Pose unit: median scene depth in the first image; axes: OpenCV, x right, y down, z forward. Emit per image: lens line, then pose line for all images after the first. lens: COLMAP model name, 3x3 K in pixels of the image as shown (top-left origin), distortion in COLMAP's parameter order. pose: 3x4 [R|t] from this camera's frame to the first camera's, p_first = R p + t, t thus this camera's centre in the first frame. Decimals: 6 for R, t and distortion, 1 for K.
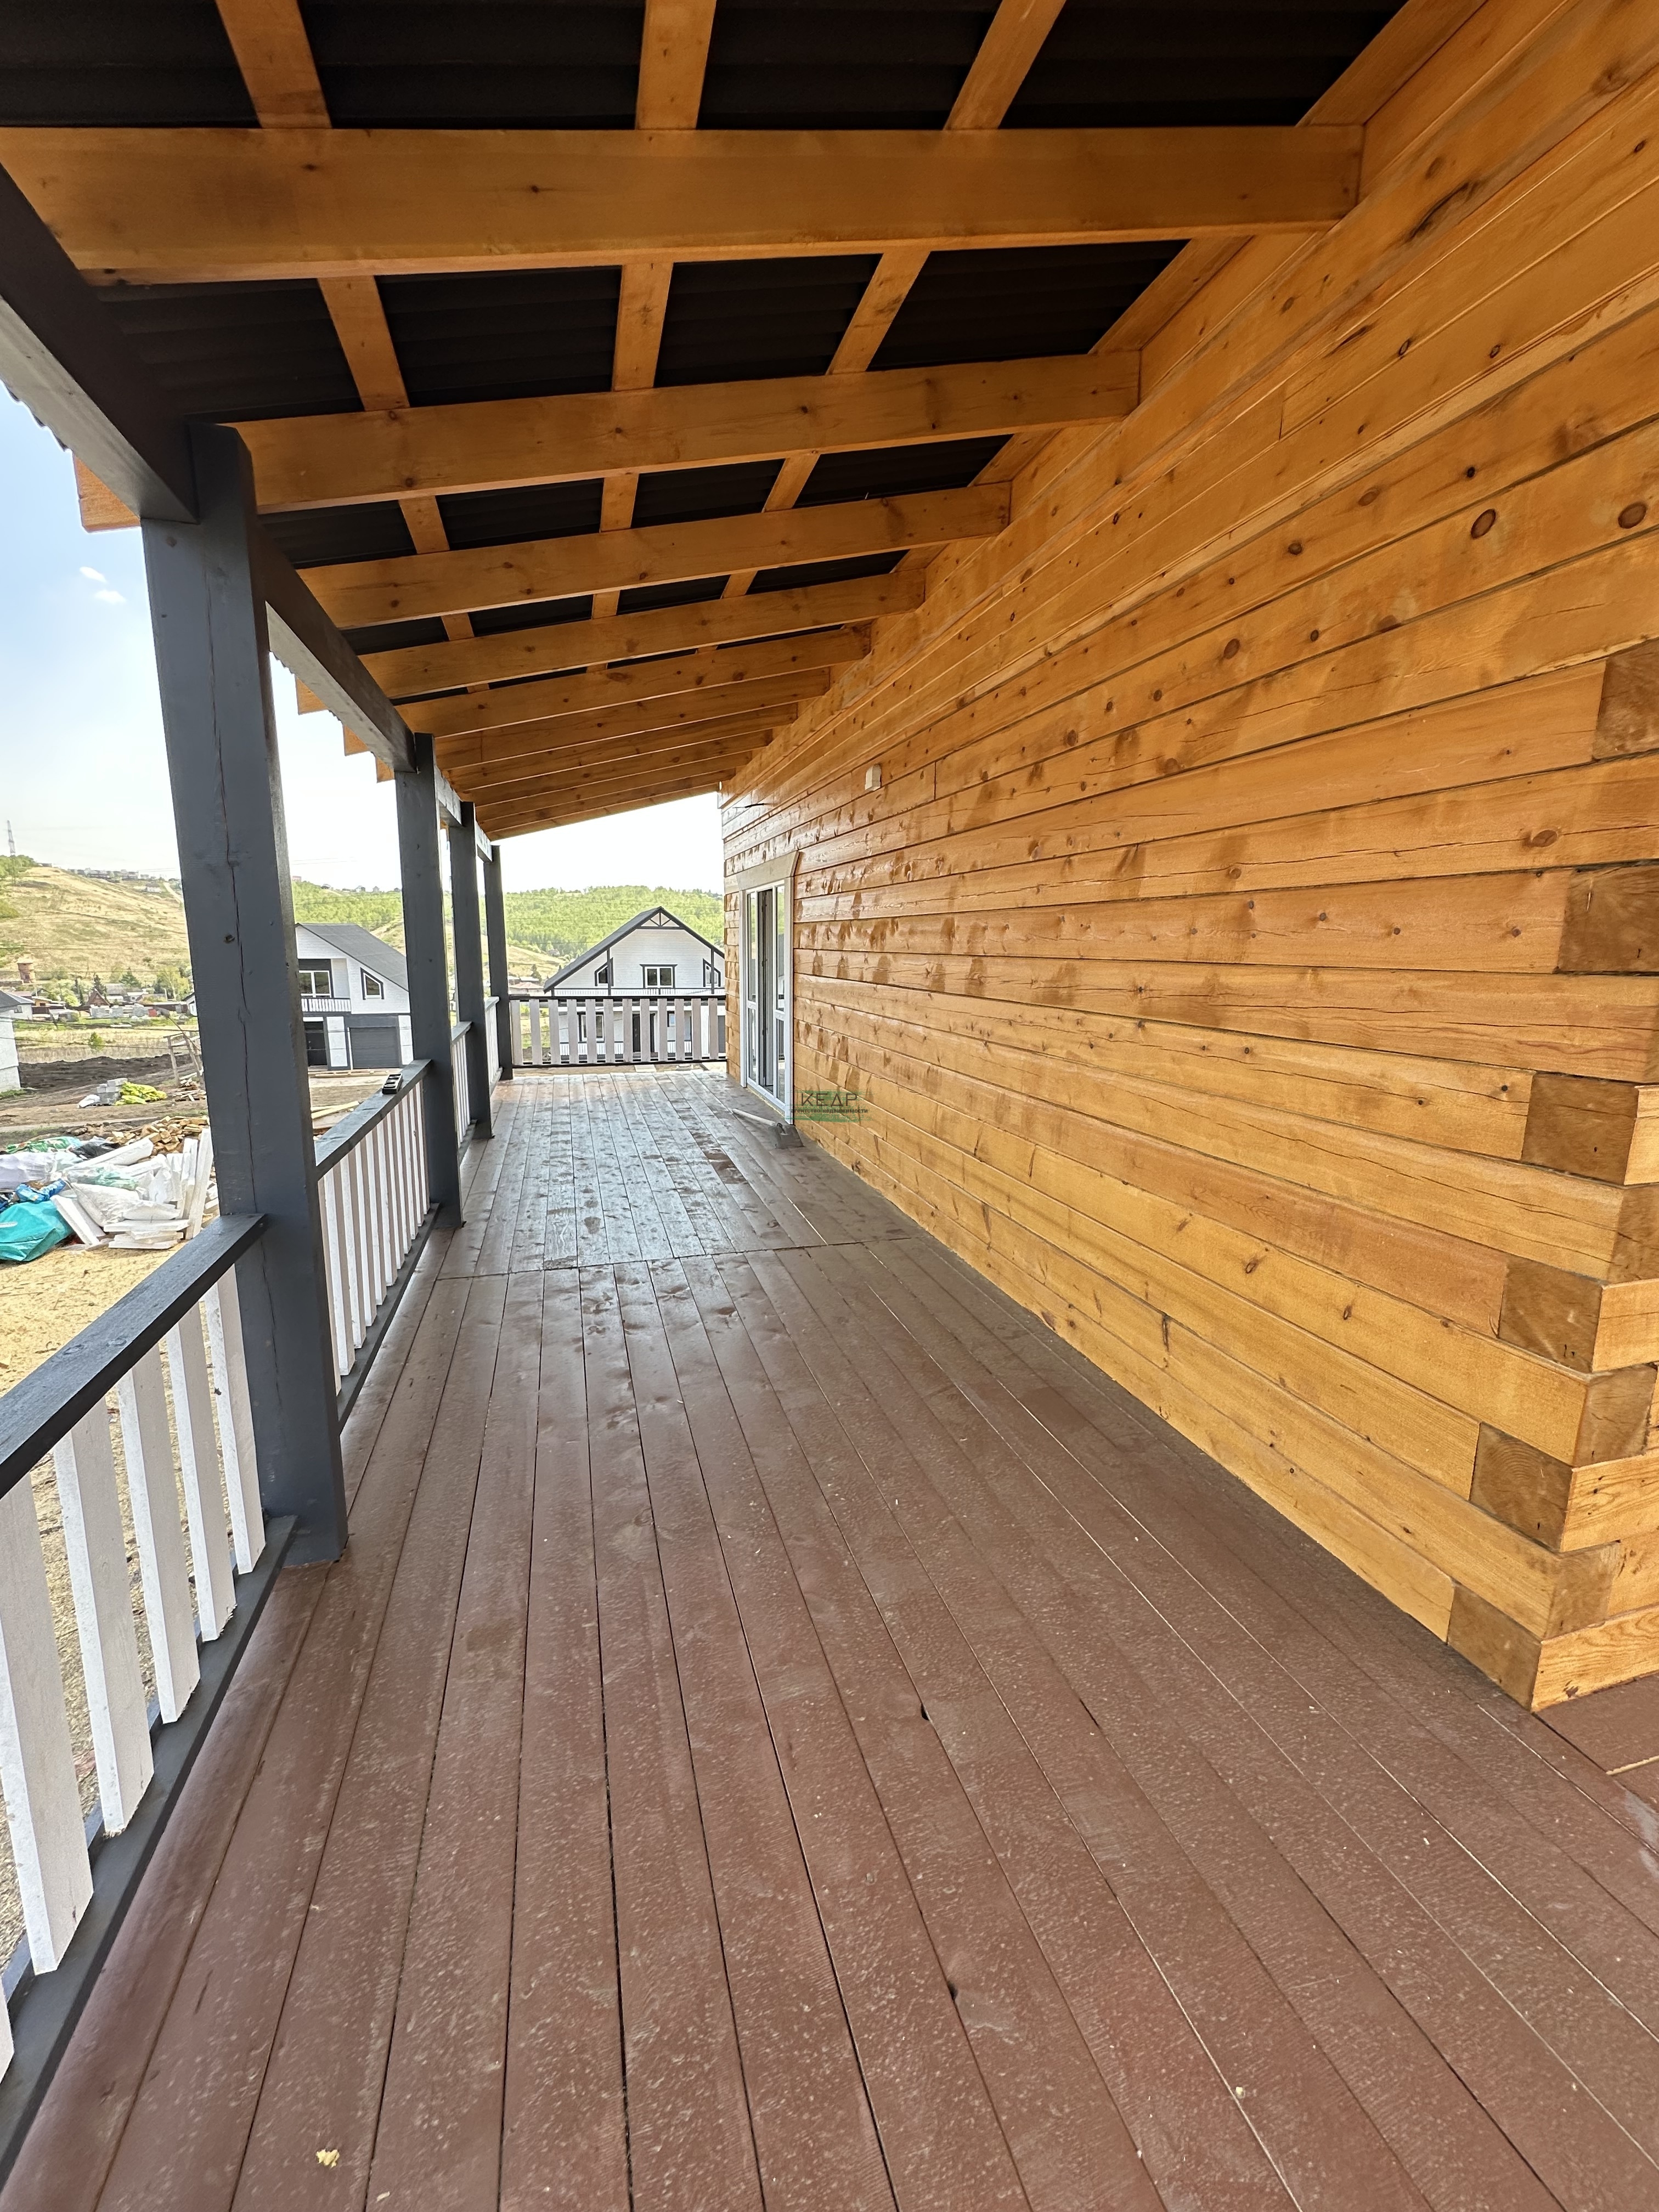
lens RADIAL K [[883.4, 0, 829.5], [0, 883.4, 1106.0], [0, 0, 1]] dist [-0.003926, 0.000436]
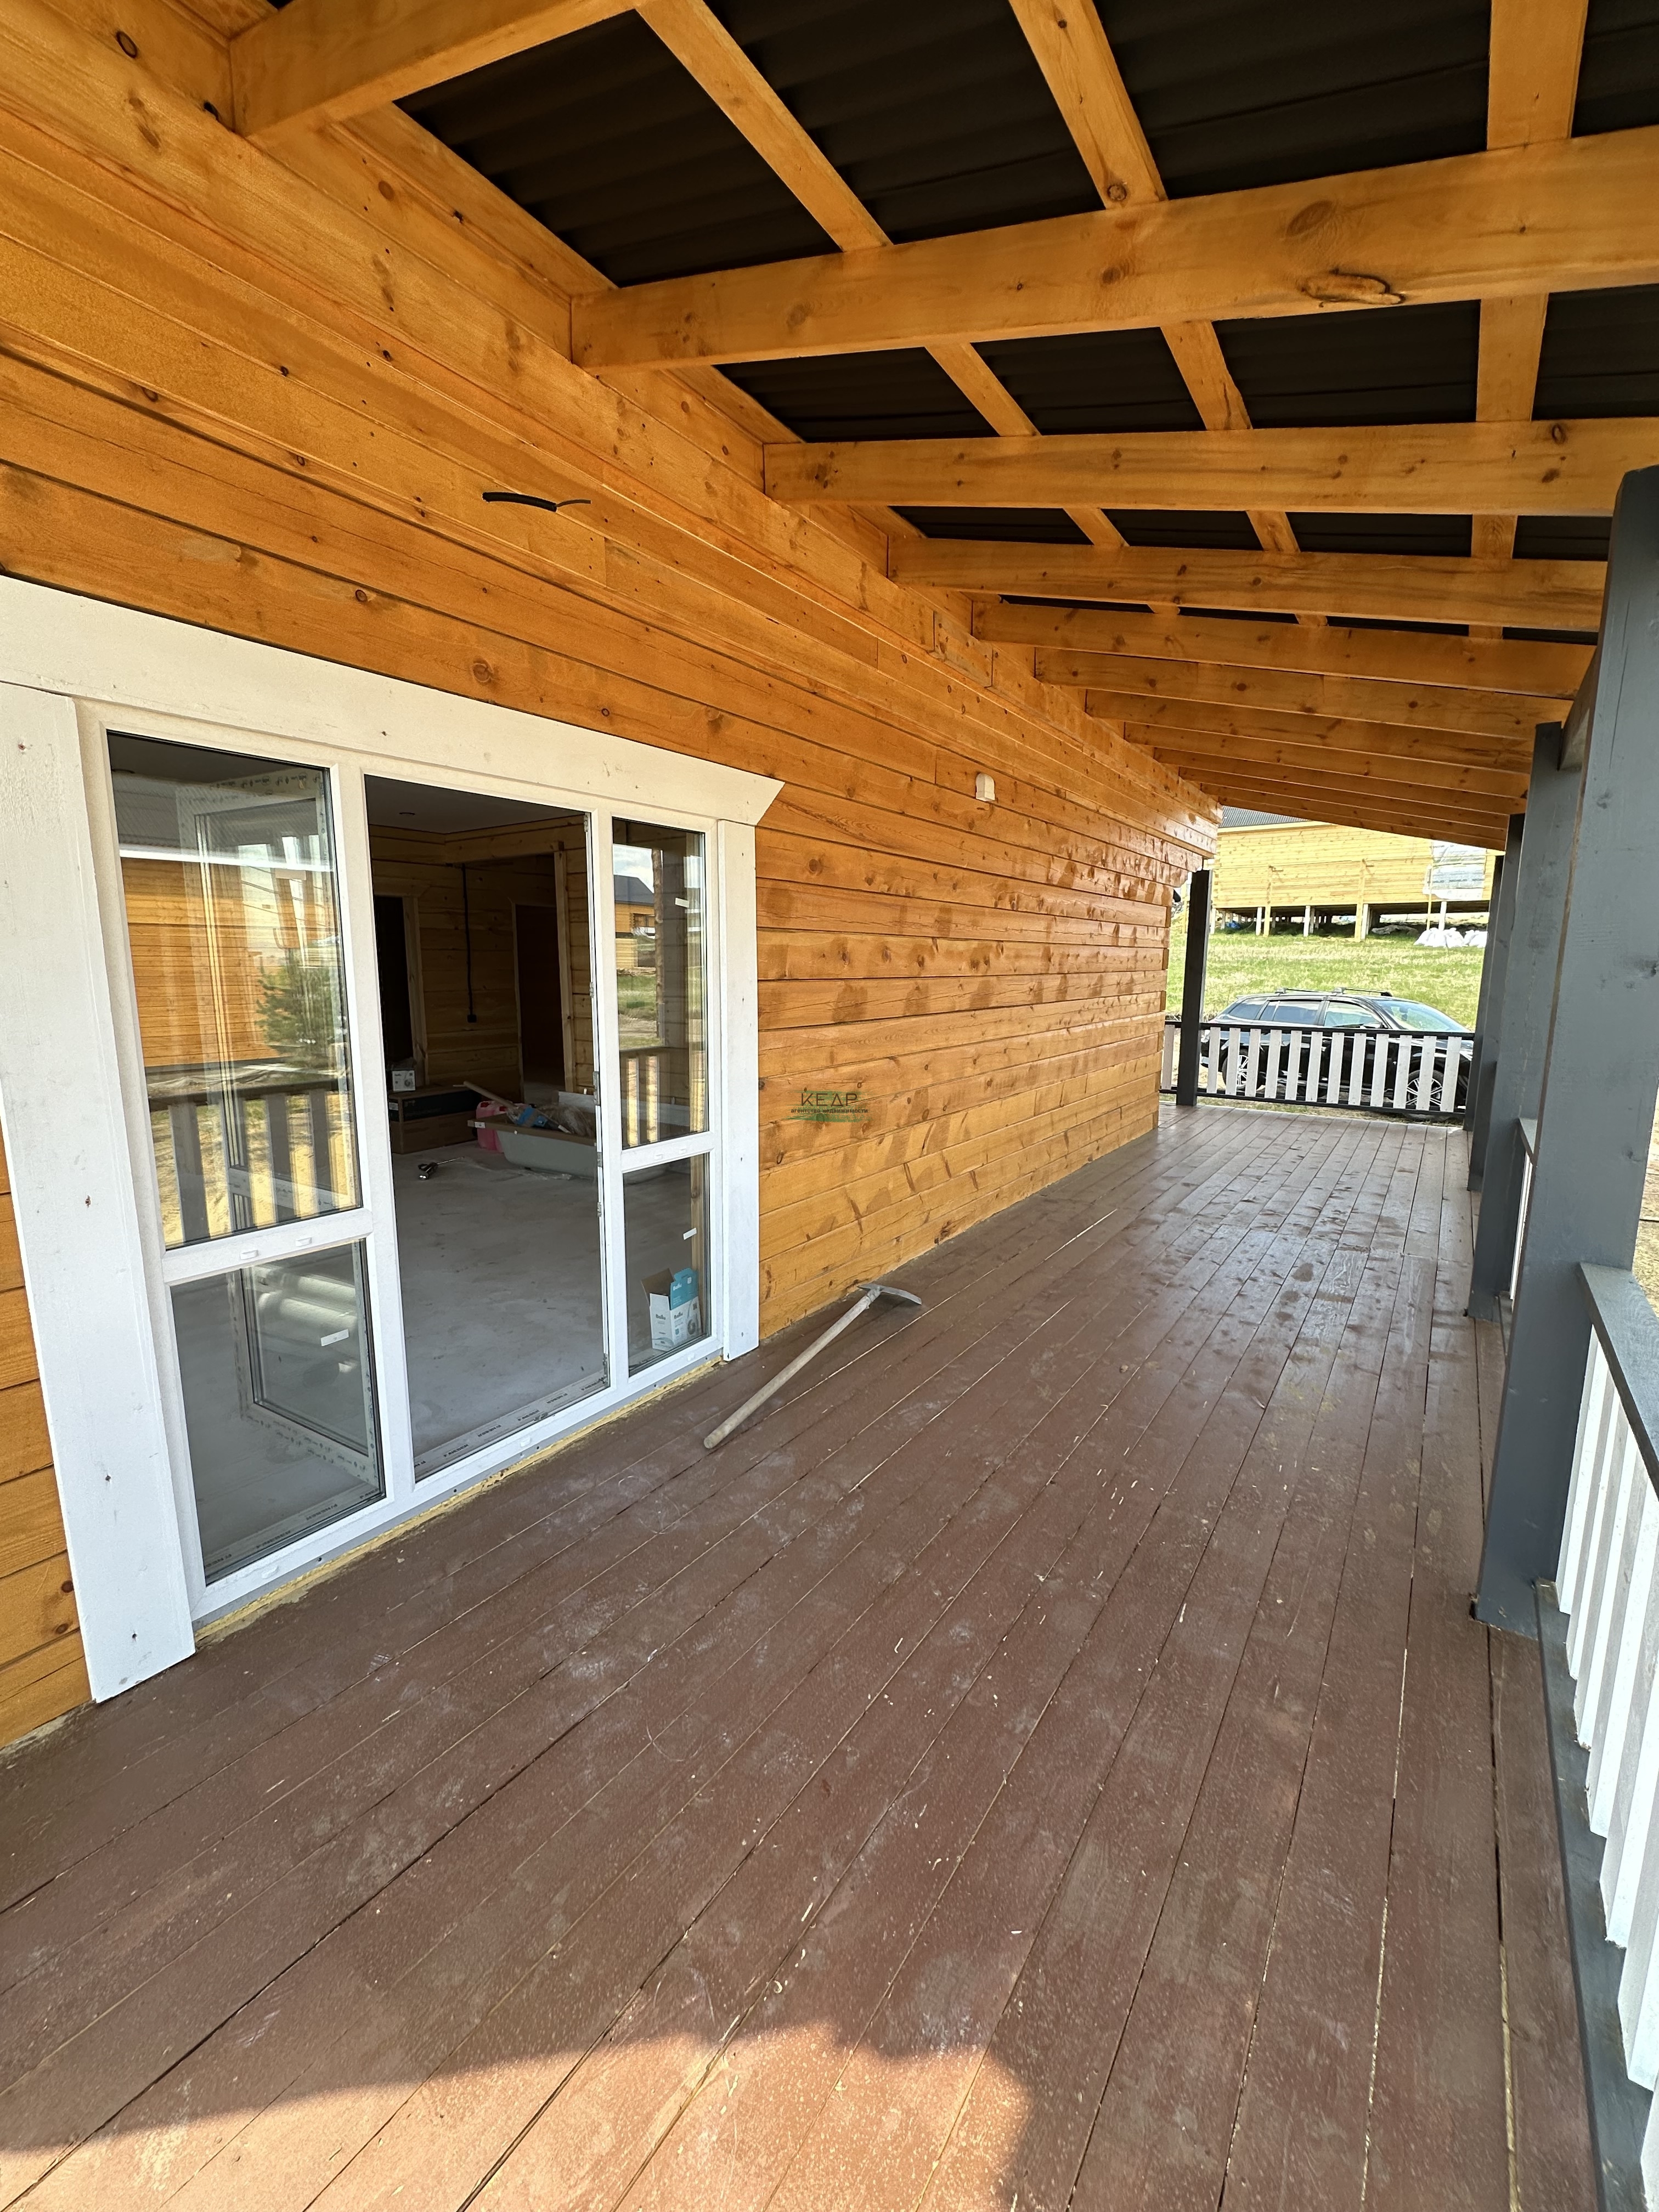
lens RADIAL K [[883.4, 0, 829.5], [0, 883.4, 1106.0], [0, 0, 1]] dist [-0.003926, 0.000436]
pose [[-0.618496, -0.137869, 0.773599, -0.663329], [0.135003, 0.951205, 0.277457, -0.363135], [-0.774104, 0.276044, -0.569704, 1.896333]]
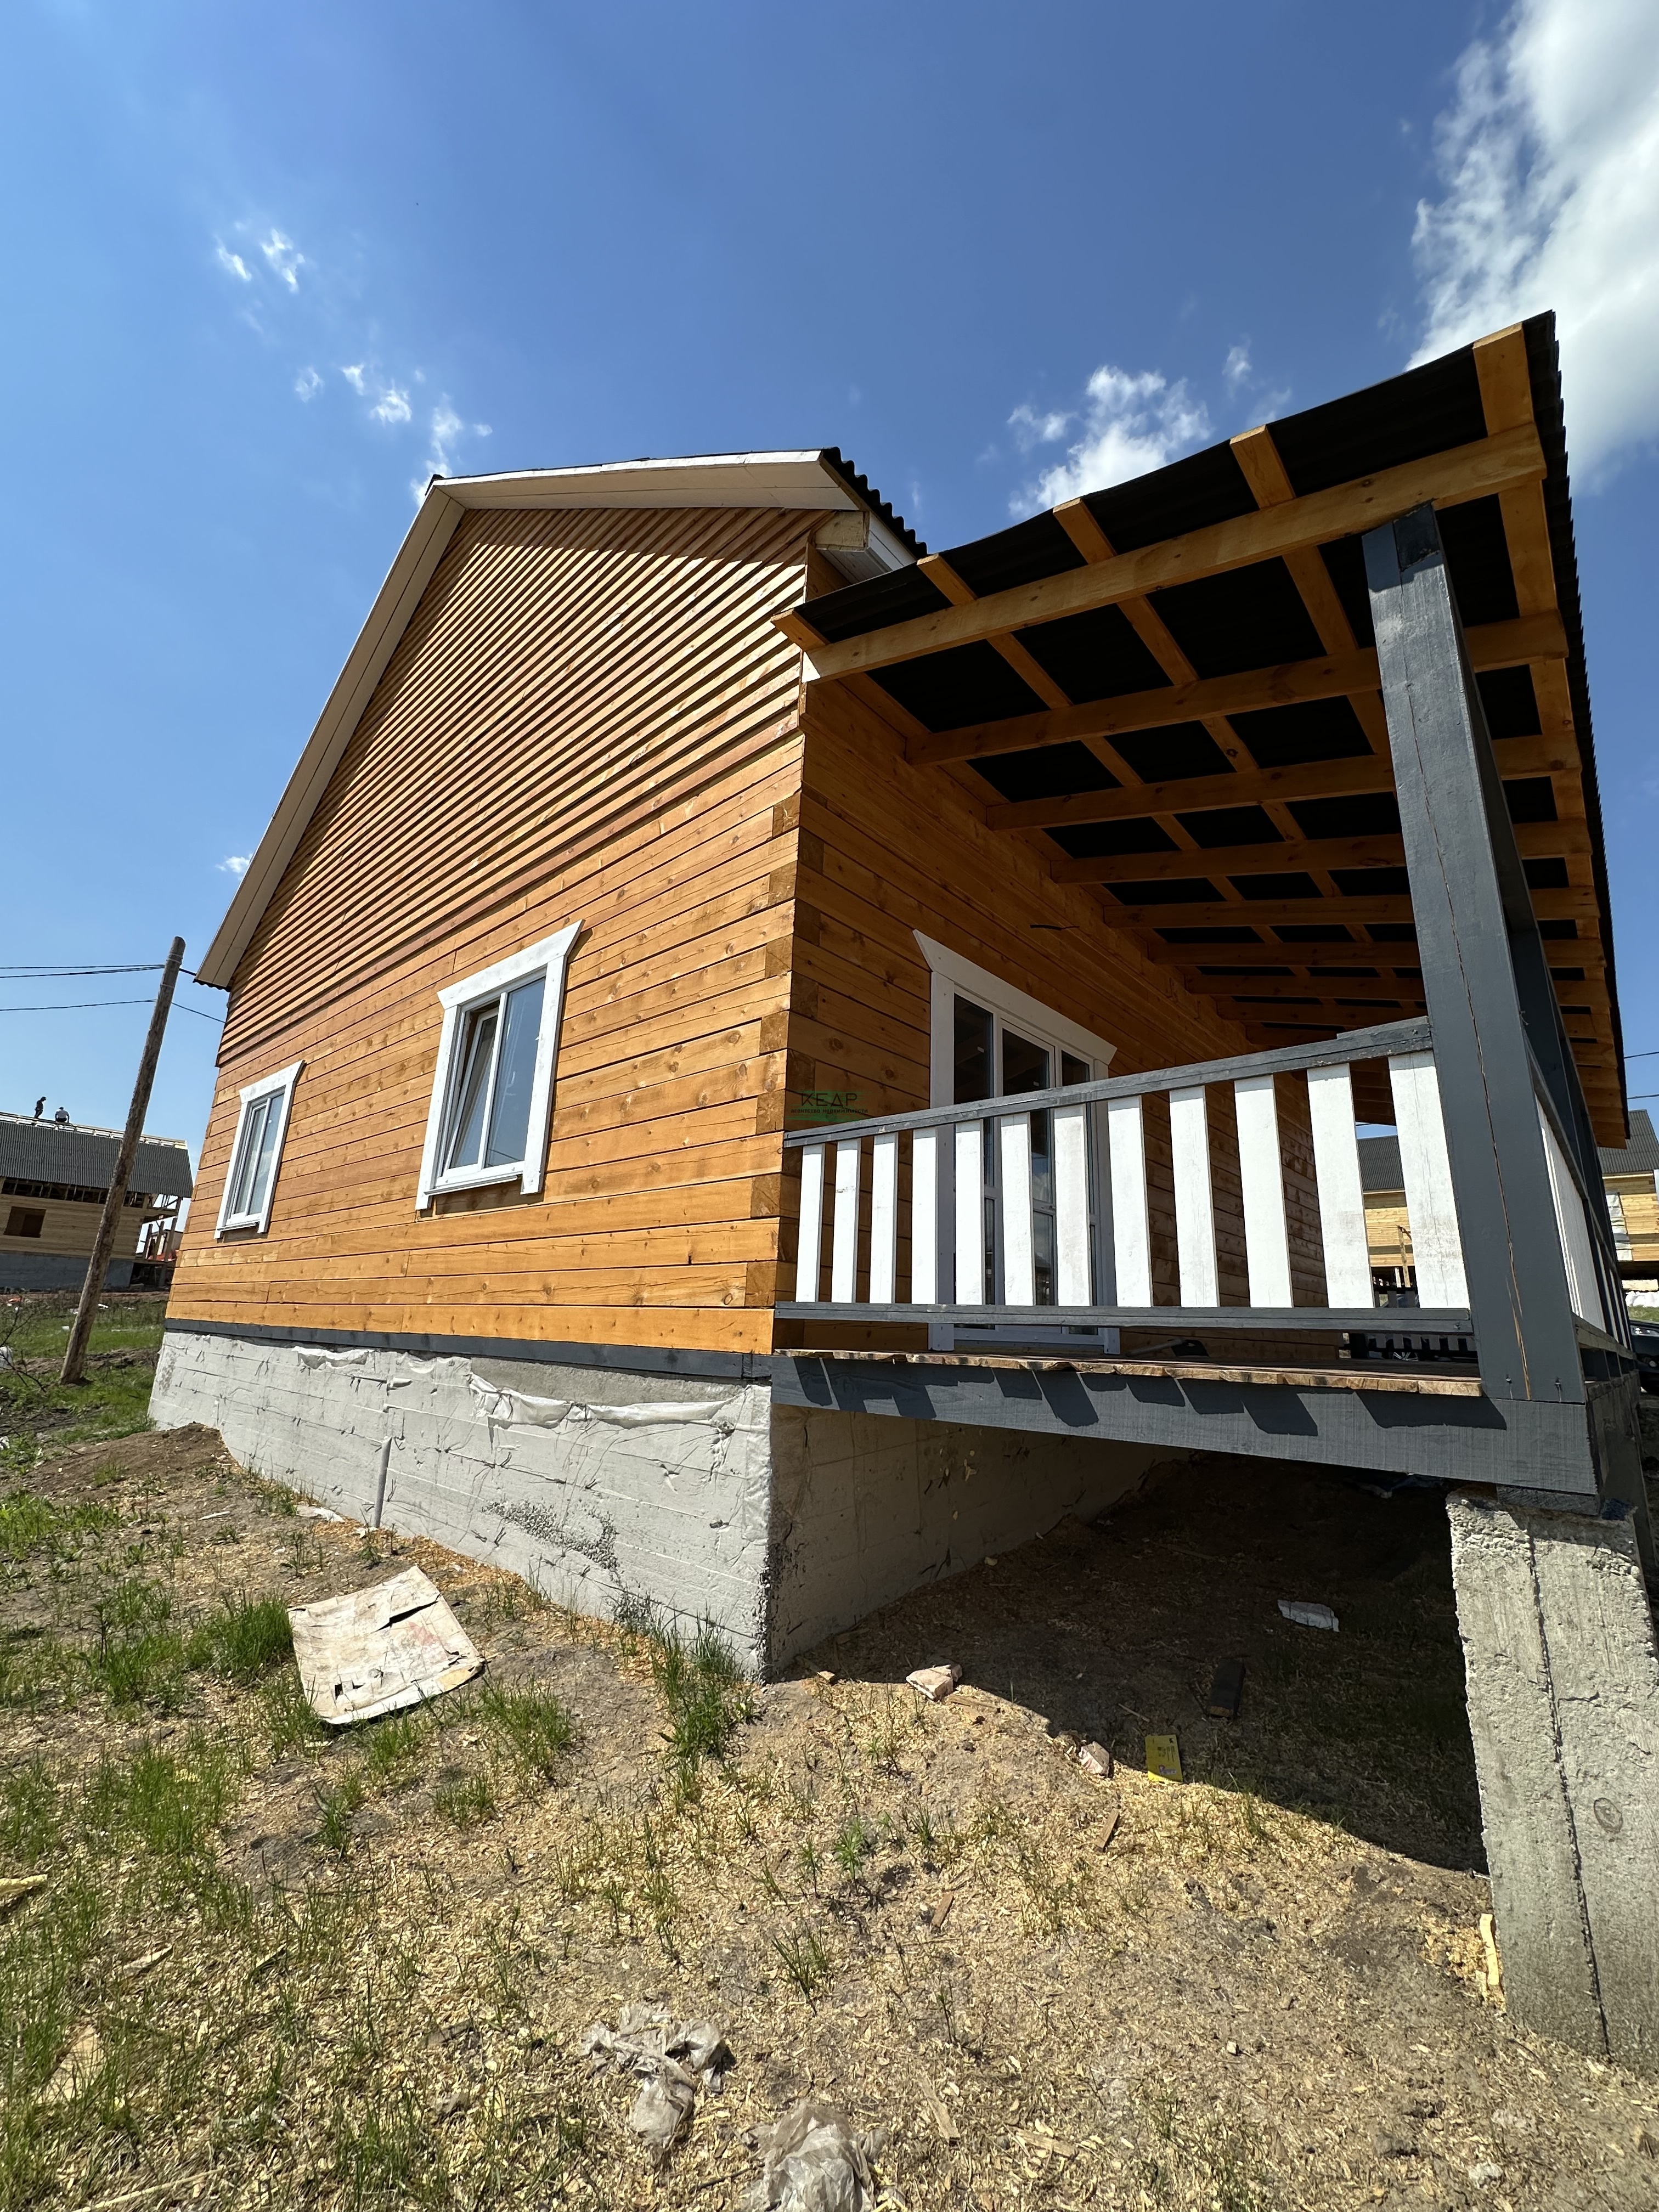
lens RADIAL K [[883.4, 0, 829.5], [0, 883.4, 1106.0], [0, 0, 1]] dist [-0.003926, 0.000436]
pose [[-0.521886, 0.178906, 0.834043, -0.966252], [0.109314, 0.983724, -0.142612, -0.179289], [-0.845982, 0.016745, -0.532948, 2.576043]]
